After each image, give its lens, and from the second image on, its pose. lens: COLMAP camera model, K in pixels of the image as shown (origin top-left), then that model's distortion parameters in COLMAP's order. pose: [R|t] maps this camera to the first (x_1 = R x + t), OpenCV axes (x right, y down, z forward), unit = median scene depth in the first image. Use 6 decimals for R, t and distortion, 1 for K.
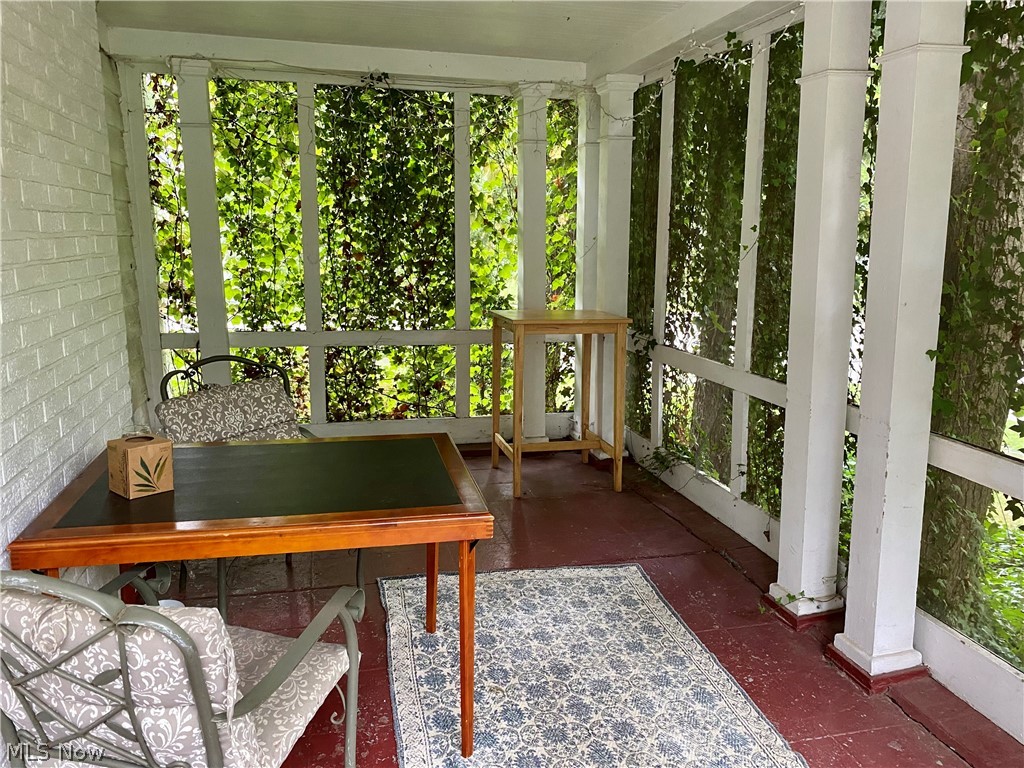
lens RADIAL K [[779.2, 0, 505.0], [0, 779.2, 385.9], [0, 0, 1]] dist [0.064309, -0.080754]
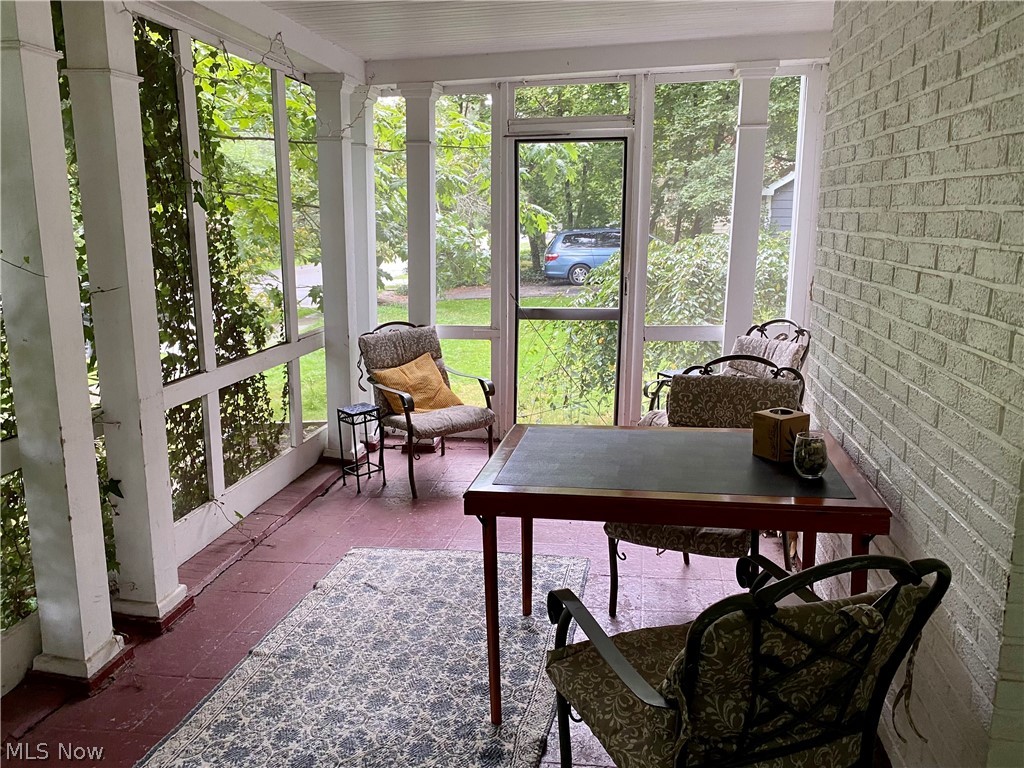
lens RADIAL K [[779.2, 0, 505.0], [0, 779.2, 385.9], [0, 0, 1]] dist [0.064309, -0.080754]
pose [[-0.918712, -0.085255, 0.385617, -0.410999], [0.076225, 0.919782, 0.384956, -0.346053], [-0.387503, 0.383057, -0.838516, 1.634967]]
